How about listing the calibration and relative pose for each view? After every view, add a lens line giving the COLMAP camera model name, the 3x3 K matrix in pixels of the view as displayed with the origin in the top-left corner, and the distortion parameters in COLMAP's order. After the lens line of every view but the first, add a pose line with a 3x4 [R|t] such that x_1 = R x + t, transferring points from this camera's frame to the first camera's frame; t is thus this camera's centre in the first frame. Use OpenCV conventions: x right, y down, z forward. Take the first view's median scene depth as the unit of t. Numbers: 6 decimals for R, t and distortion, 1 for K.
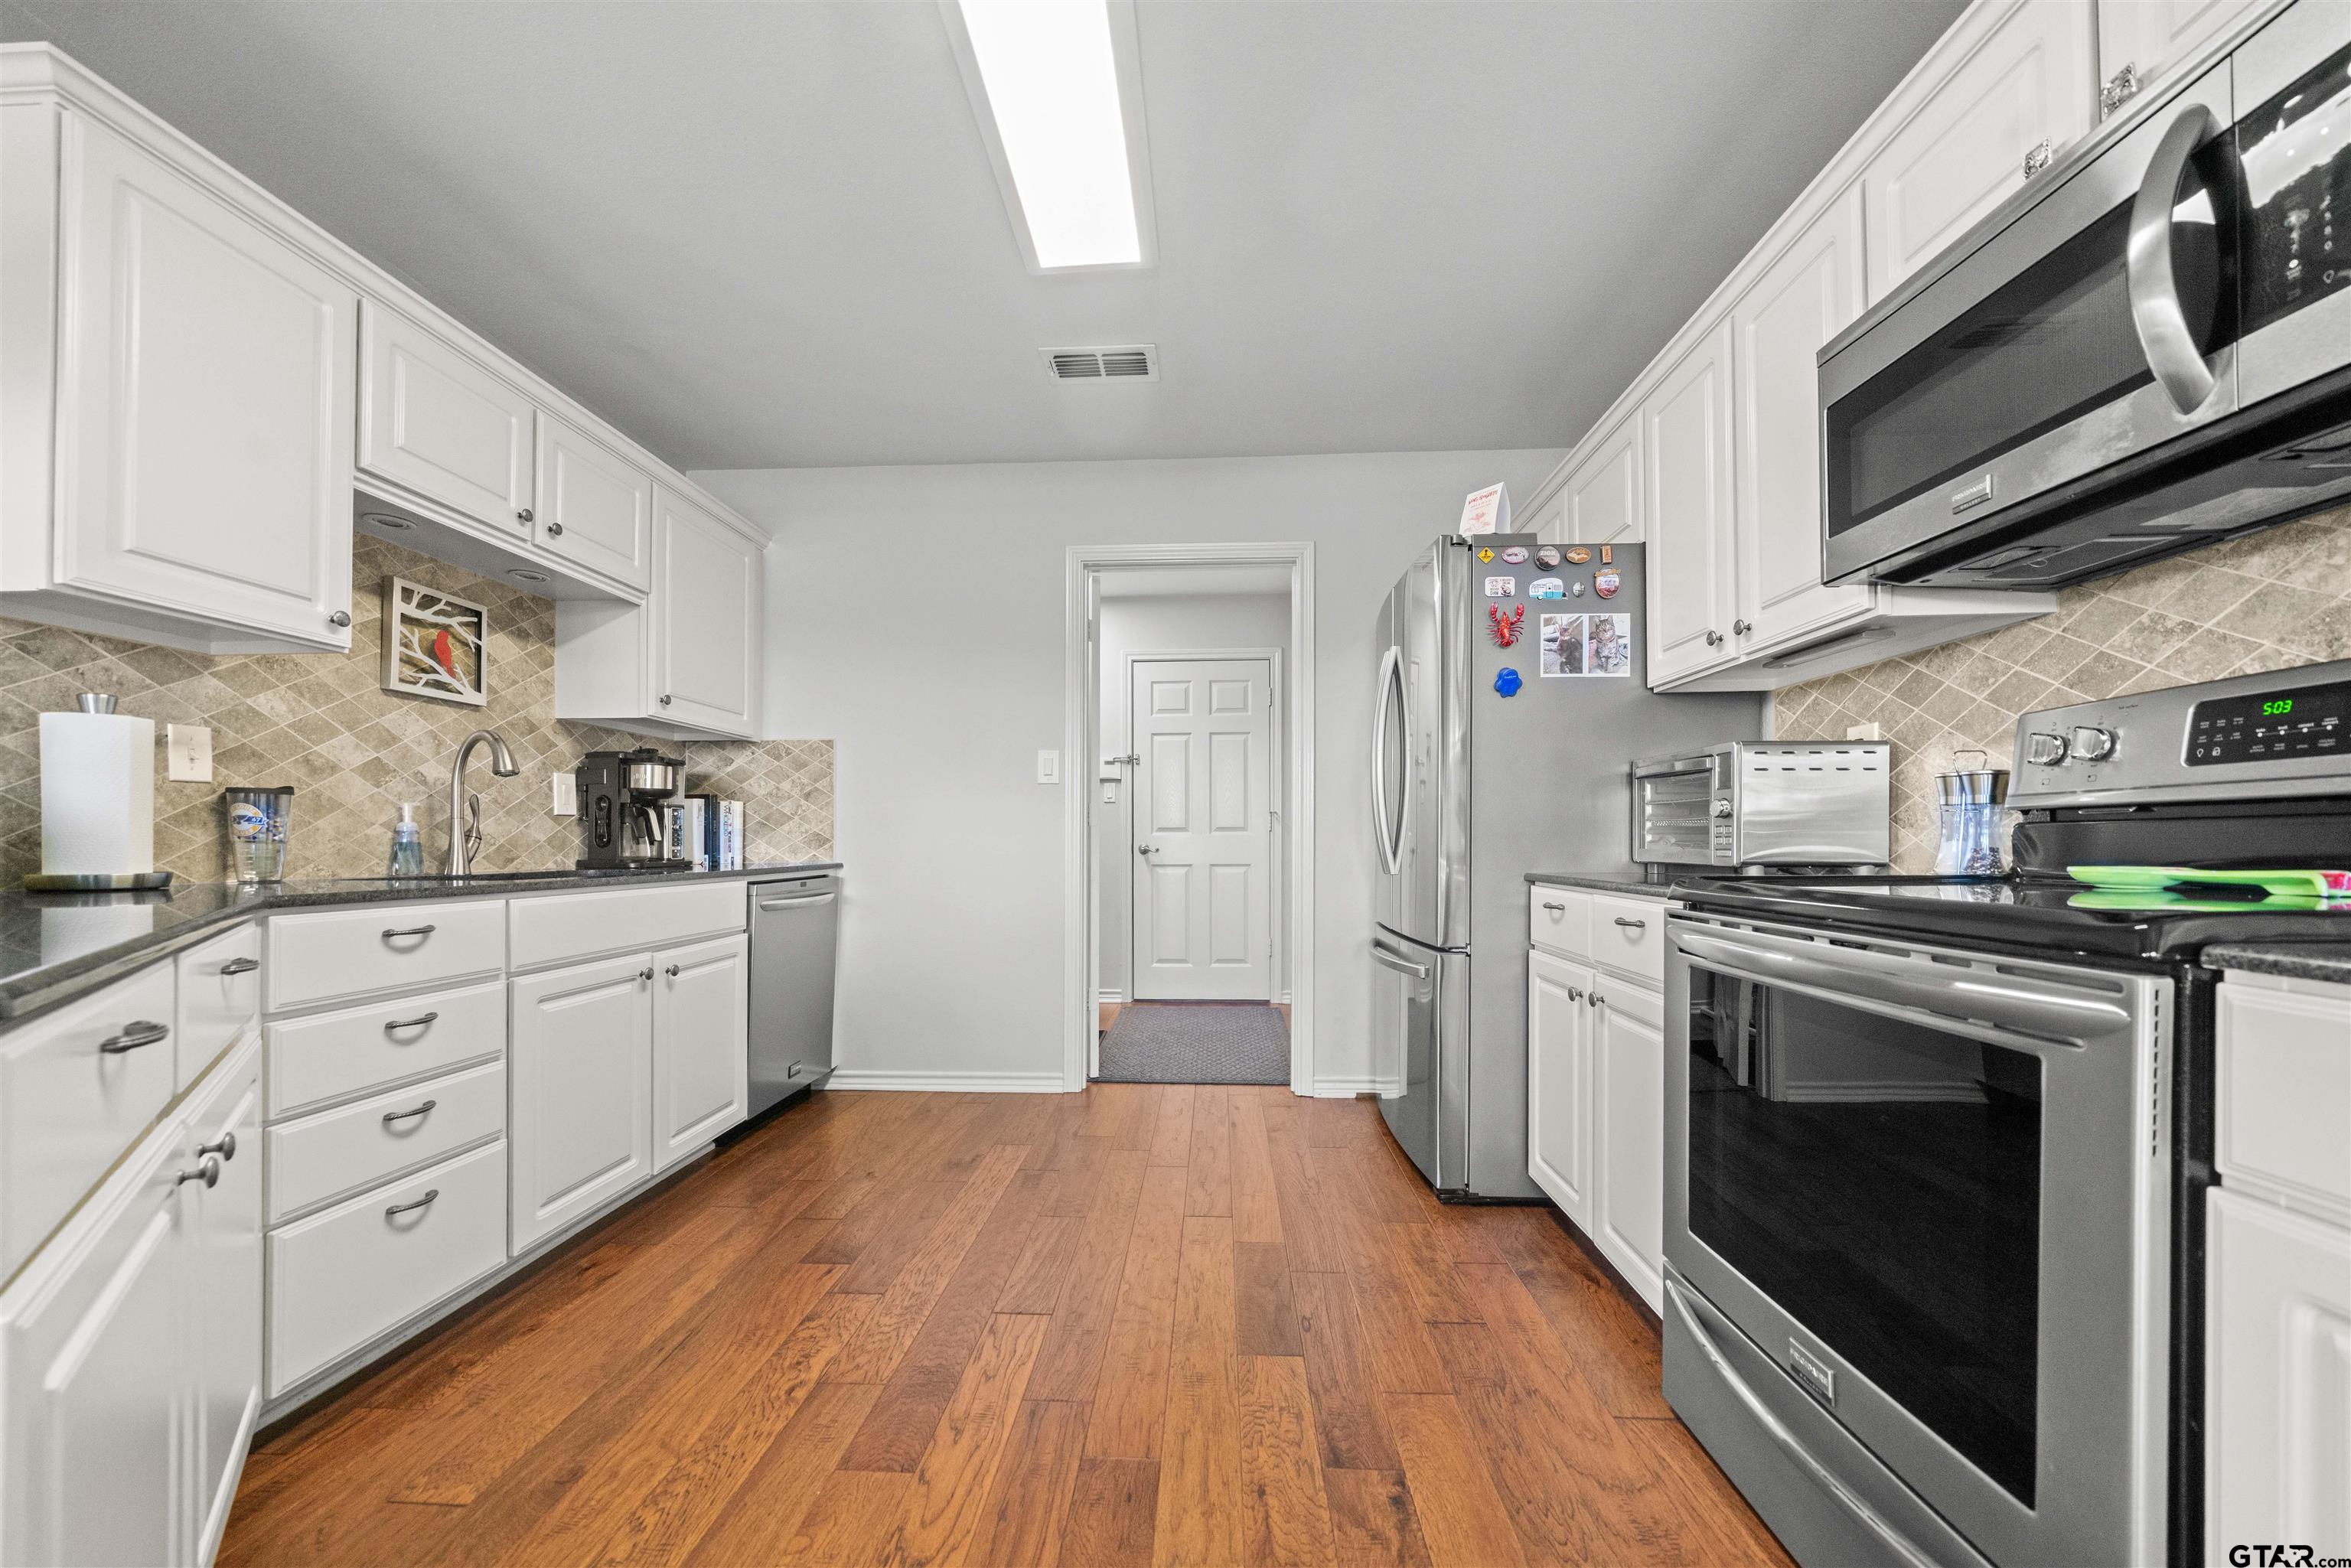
lens RADIAL K [[840.2, 0, 1172.1], [0, 840.2, 806.7], [0, 0, 1]] dist [-0.007658, -0.000099]
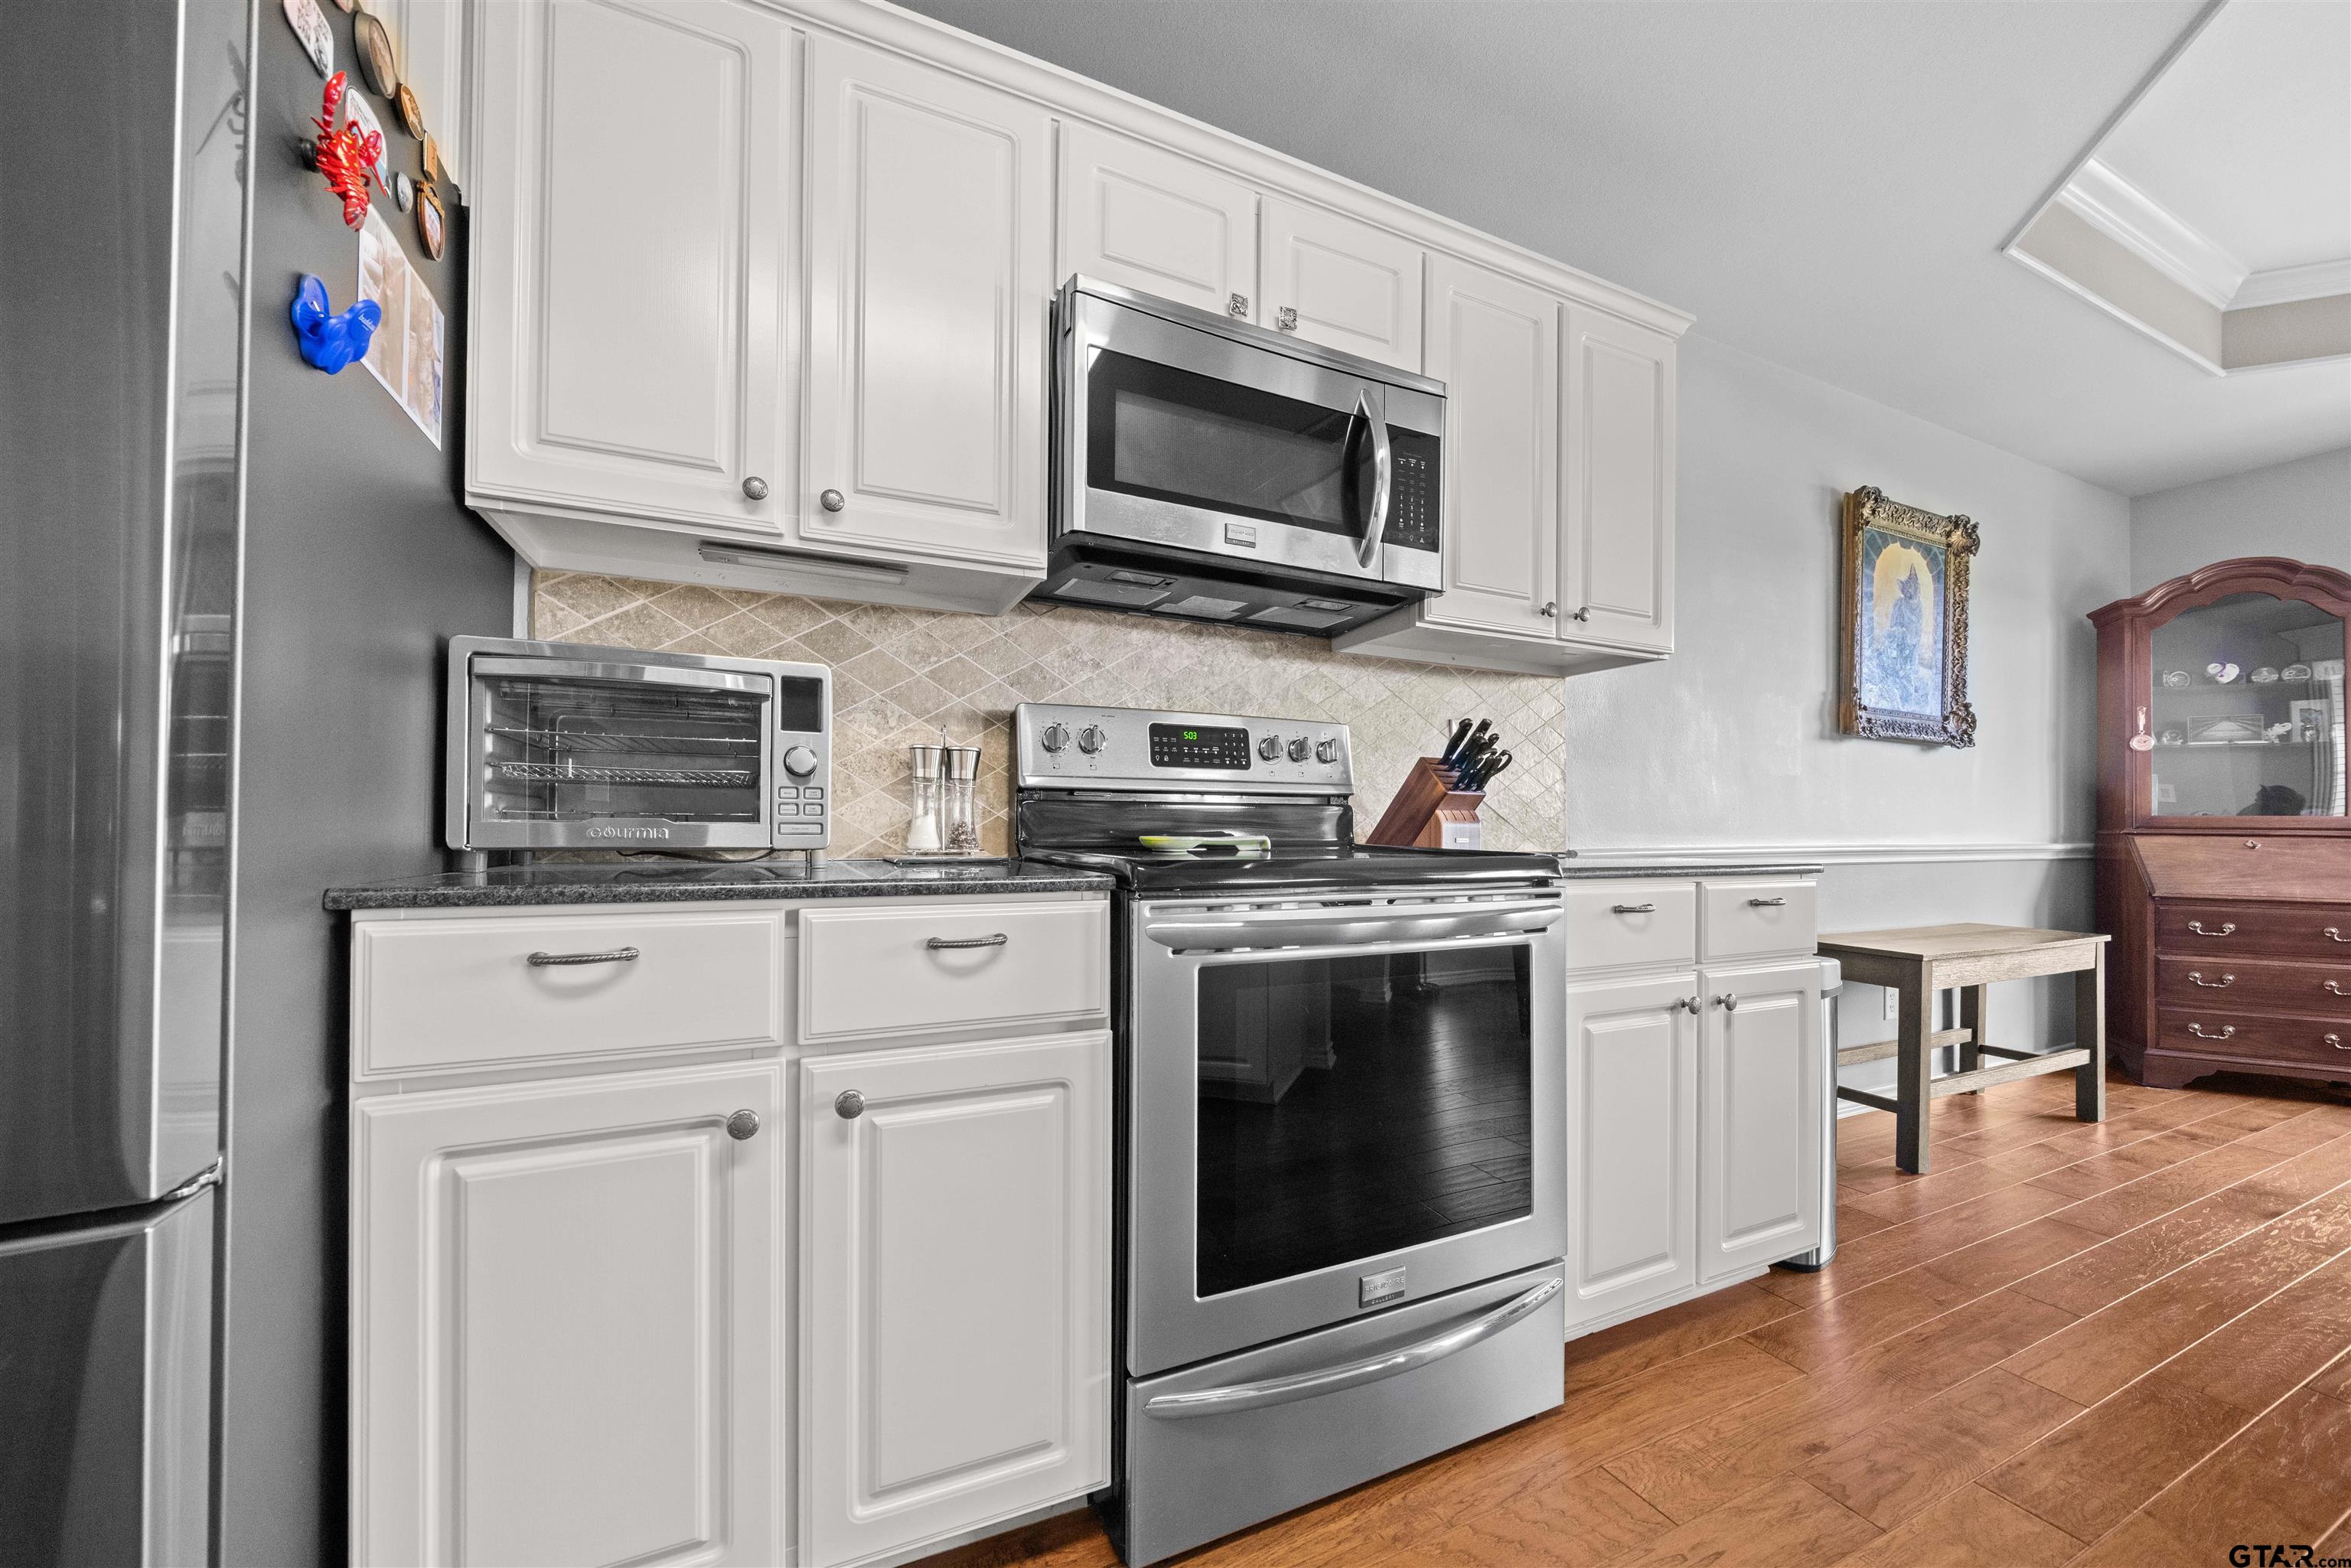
lens RADIAL K [[855.4, 0, 1180.1], [0, 855.4, 818.6], [0, 0, 1]] dist [-0.001078, -0.000193]
pose [[-0.468293, 0.007855, 0.883538, -0.056645], [-0.041973, 0.998634, -0.031125, 0.044386], [-0.882576, -0.051660, -0.467324, 0.845701]]
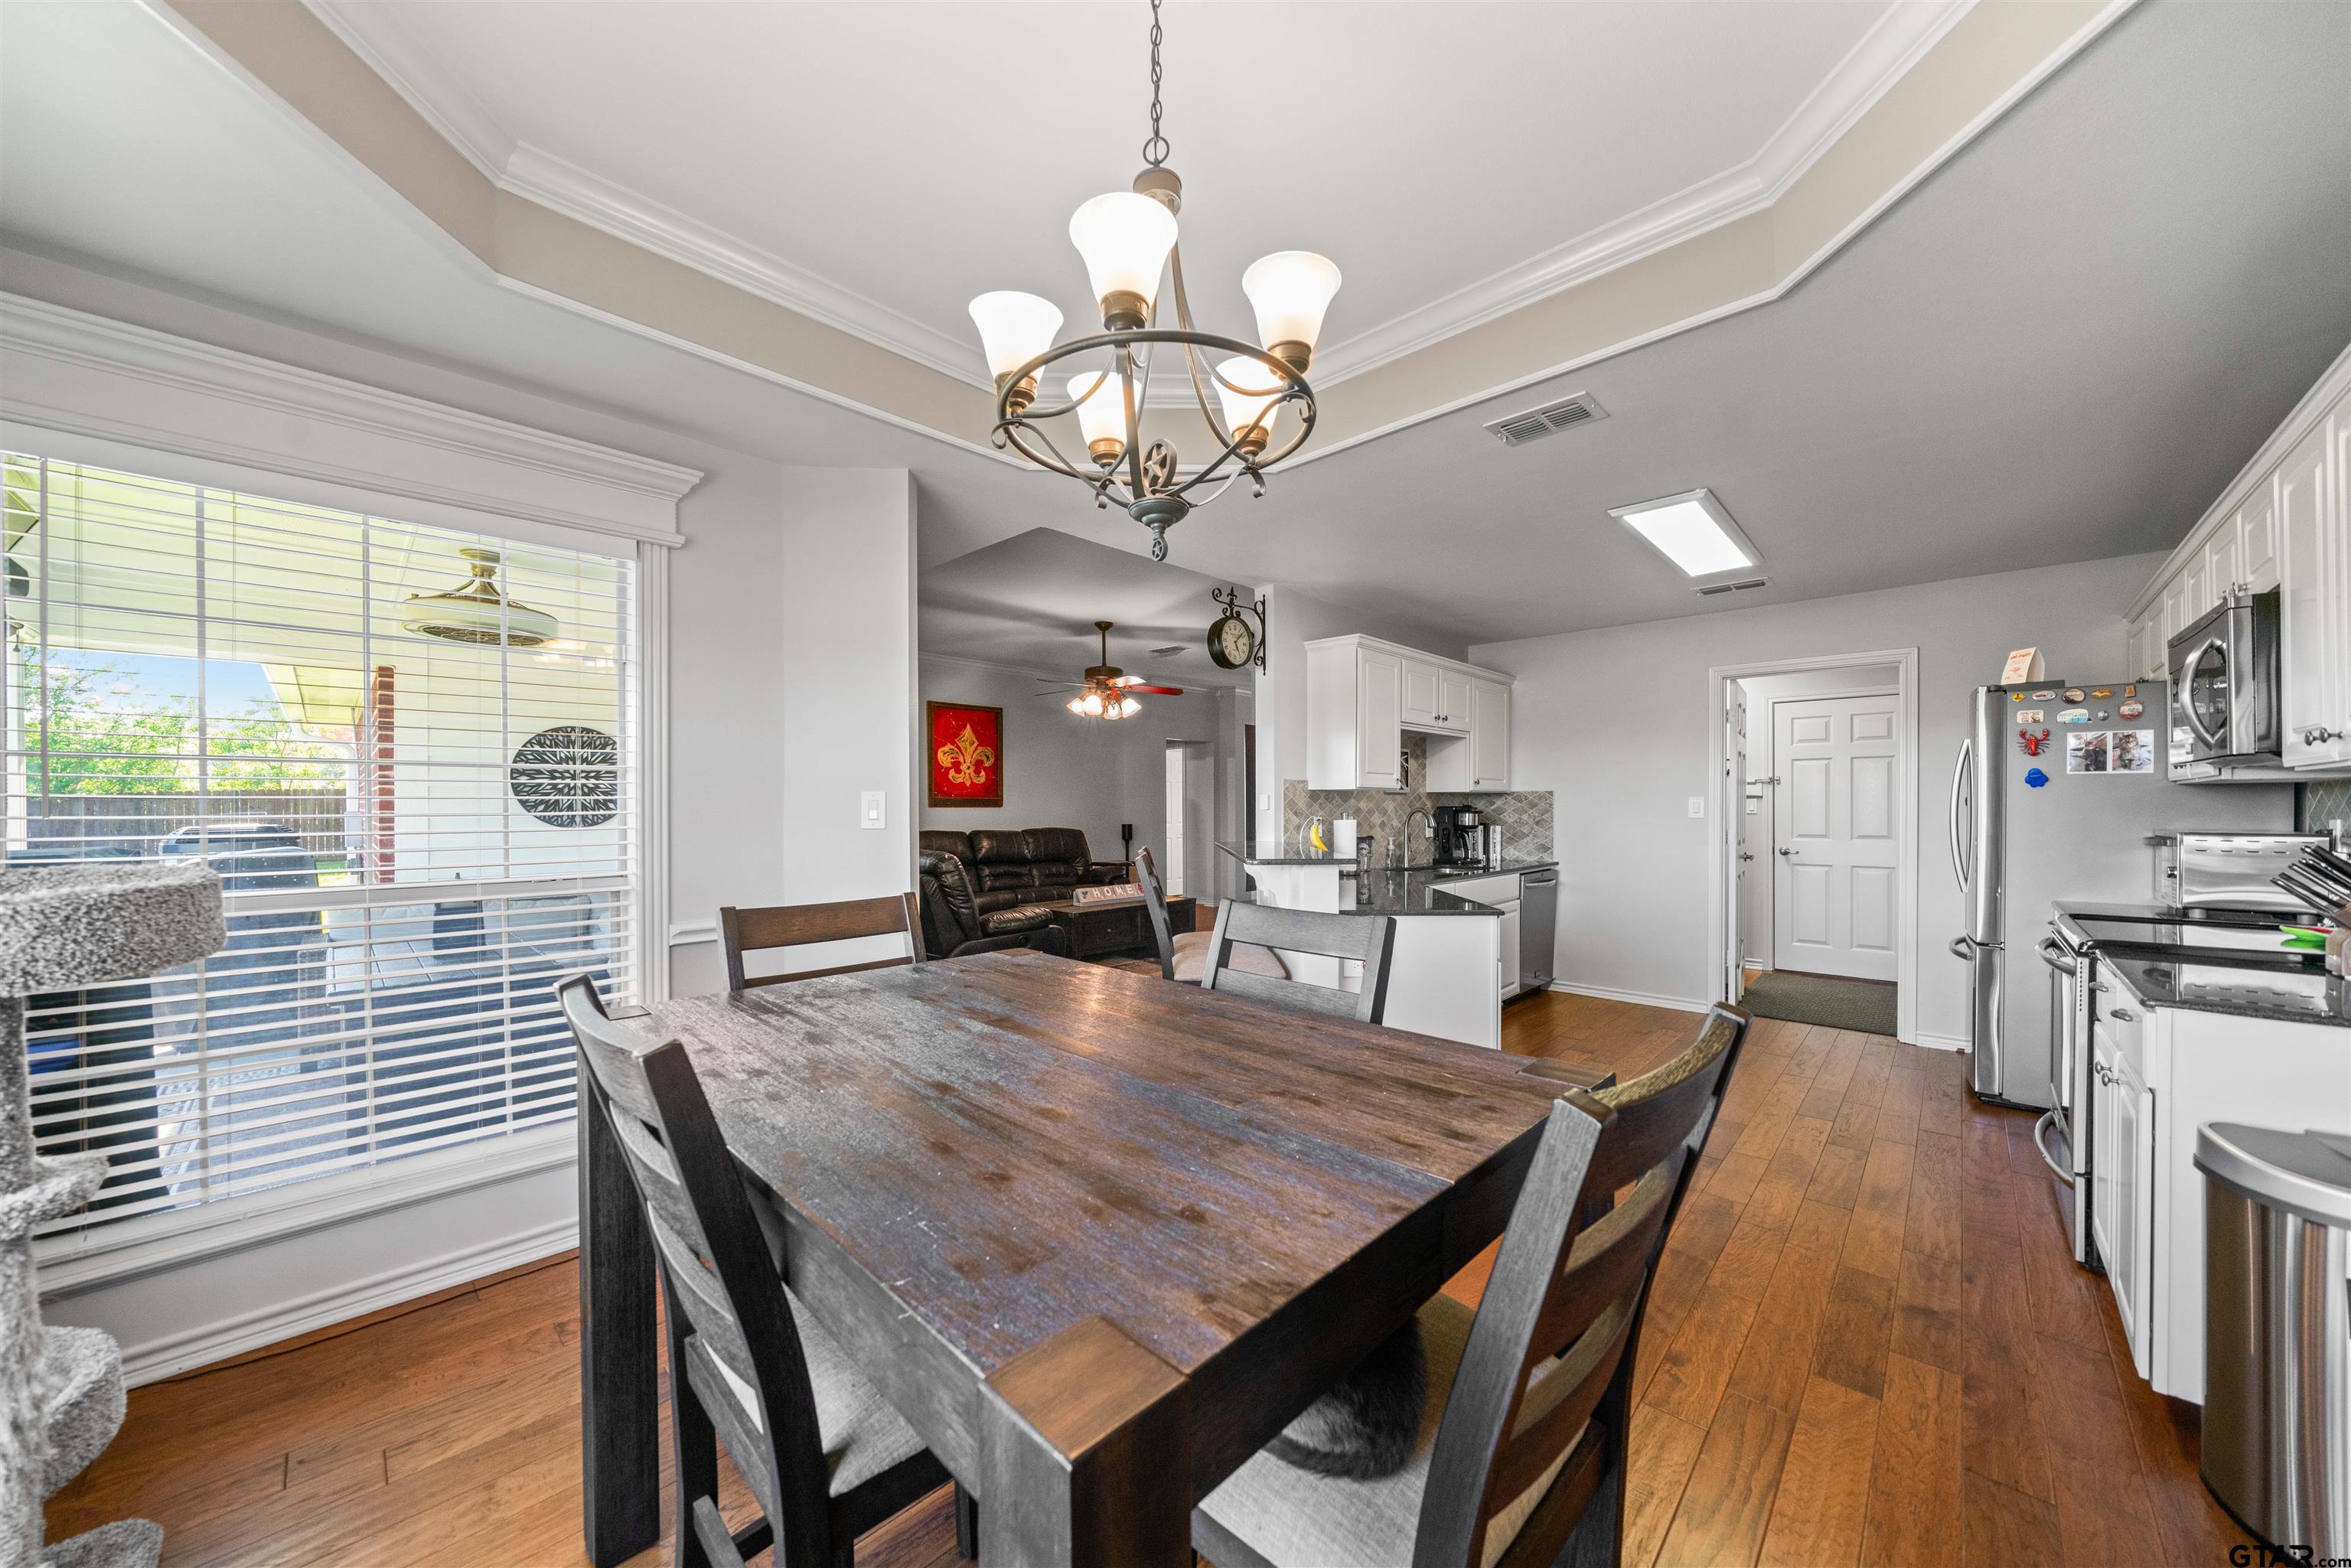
lens RADIAL K [[840.2, 0, 1172.1], [0, 840.2, 806.7], [0, 0, 1]] dist [-0.007658, -0.000099]
pose [[0.760475, 0.004876, -0.649349, 0.184149], [0.025184, 0.998998, 0.036995, -0.192305], [0.648879, -0.044487, 0.759590, -1.221562]]
